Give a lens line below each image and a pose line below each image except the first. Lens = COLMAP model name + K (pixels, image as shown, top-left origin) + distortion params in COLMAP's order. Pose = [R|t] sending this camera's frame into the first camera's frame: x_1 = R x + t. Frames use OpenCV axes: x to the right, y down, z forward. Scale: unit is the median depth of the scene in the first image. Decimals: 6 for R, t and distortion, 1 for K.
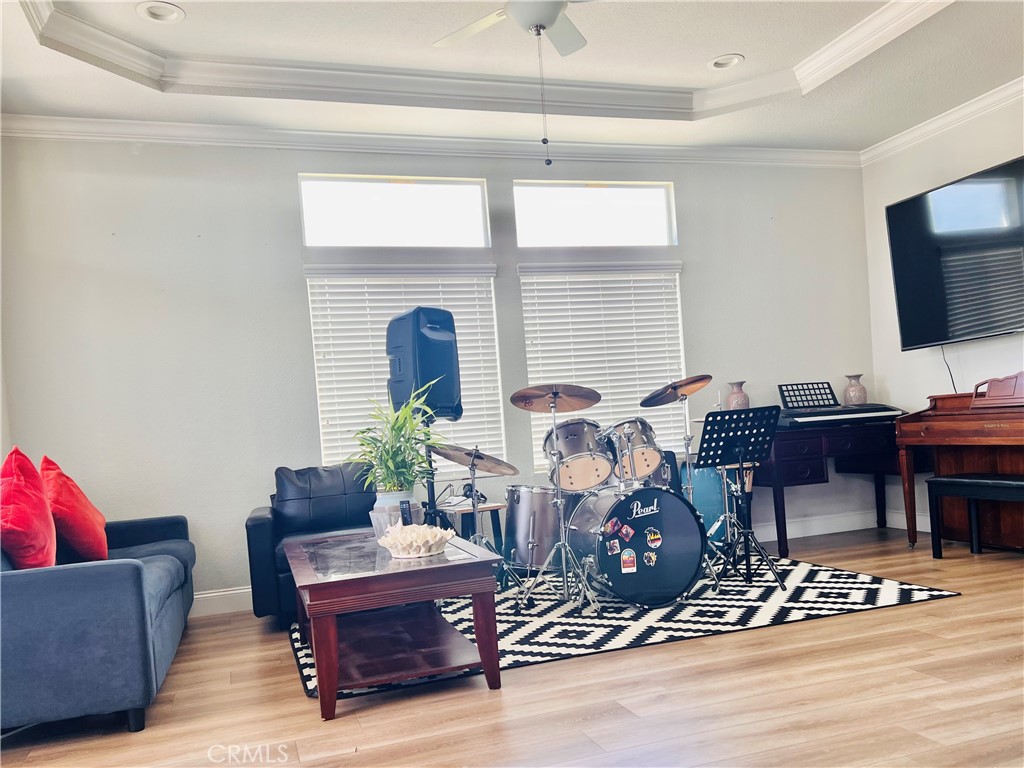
lens RADIAL K [[805.5, 0, 510.8], [0, 805.5, 467.7], [0, 0, 1]] dist [0.046102, -0.037757]
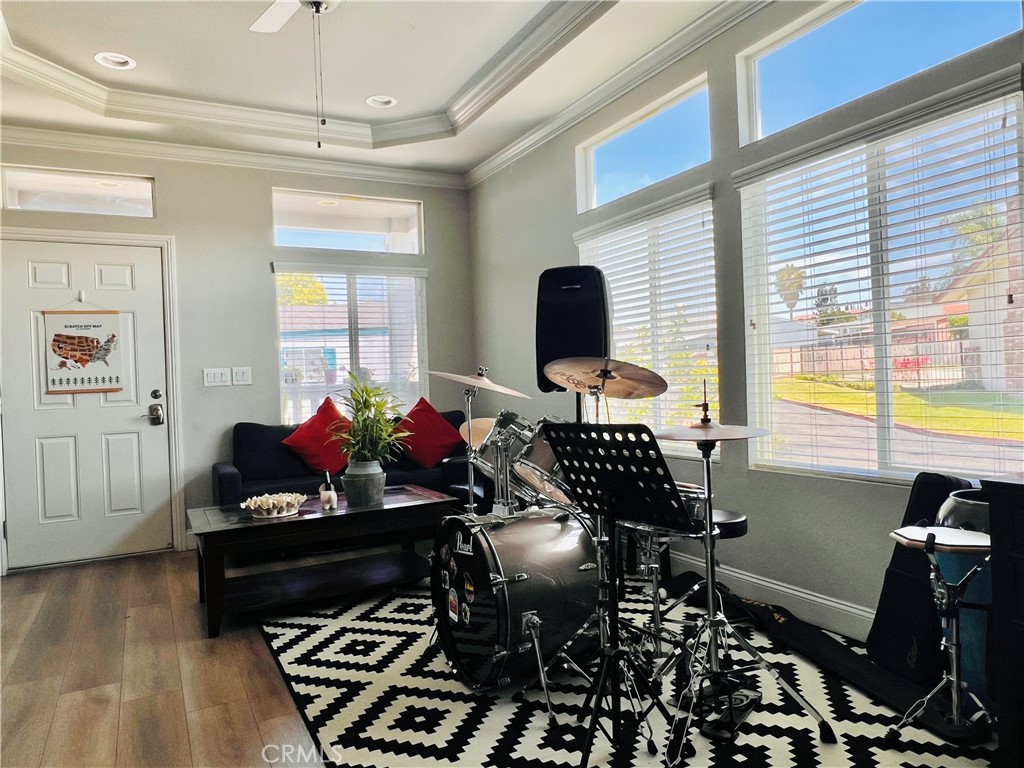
lens RADIAL K [[691.2, 0, 516.8], [0, 691.2, 393.5], [0, 0, 1]] dist [0.004097, -0.010634]
pose [[0.176248, 0.084090, -0.980748, 0.774717], [-0.022106, 0.996431, 0.081462, -0.137298], [0.984098, 0.007323, 0.177478, 0.931201]]
